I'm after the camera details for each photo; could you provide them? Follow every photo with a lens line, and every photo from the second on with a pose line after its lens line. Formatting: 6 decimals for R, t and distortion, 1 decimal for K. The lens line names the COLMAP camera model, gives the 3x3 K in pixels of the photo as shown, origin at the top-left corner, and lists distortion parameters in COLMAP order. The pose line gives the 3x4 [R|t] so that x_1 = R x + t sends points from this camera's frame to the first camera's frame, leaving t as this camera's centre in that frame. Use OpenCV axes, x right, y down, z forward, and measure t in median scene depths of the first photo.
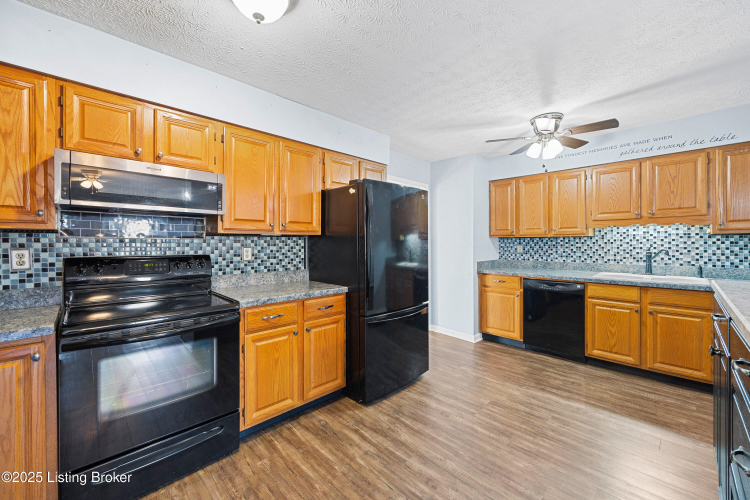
lens RADIAL K [[297.0, 0, 378.5], [0, 297.0, 243.0], [0, 0, 1]] dist [-0.000781, -0.000094]
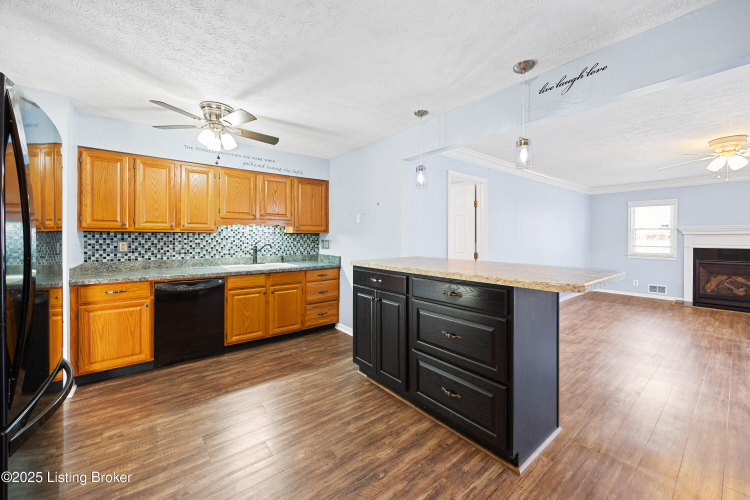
lens RADIAL K [[291.7, 0, 376.6], [0, 291.7, 238.2], [0, 0, 1]] dist [-0.001255, -0.000061]
pose [[0.107605, 0.003107, 0.994189, -0.297064], [-0.001175, 0.999995, -0.002998, -0.000357], [-0.994193, -0.000846, 0.107609, 0.379860]]
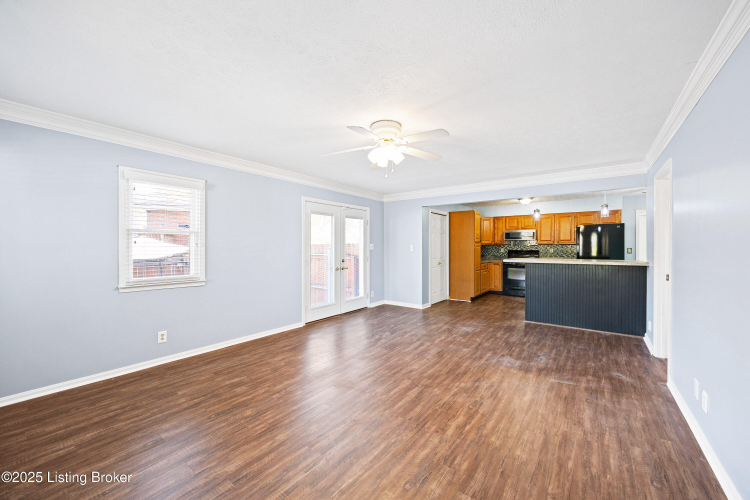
lens RADIAL K [[288.9, 0, 375.0], [0, 288.9, 250.0], [0, 0, 1]] dist [-0.000642, 0.000052]
pose [[0.139948, 0.014543, -0.990052, 1.924783], [0.000904, 0.999890, 0.014815, -0.011724], [0.990159, -0.002968, 0.139919, -1.047301]]
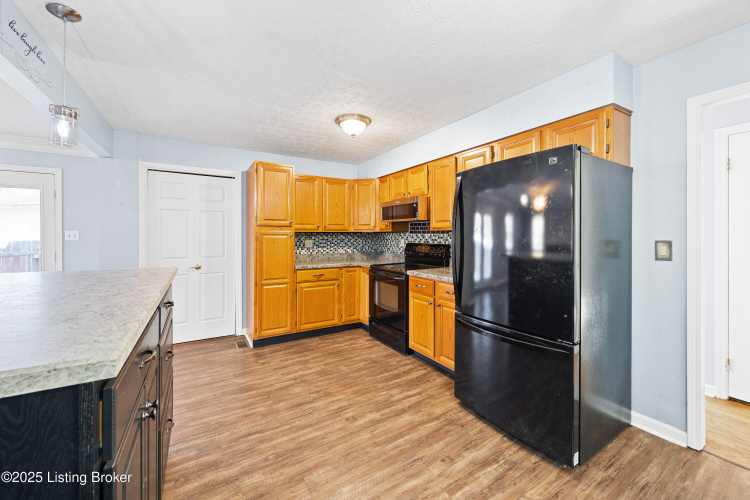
lens RADIAL K [[291.7, 0, 376.6], [0, 291.7, 238.2], [0, 0, 1]] dist [-0.001255, -0.000061]
pose [[-0.225616, 0.008824, -0.974176, 0.774897], [-0.000283, 0.999958, 0.009123, -0.004646], [0.974216, 0.002334, -0.225604, 0.768896]]
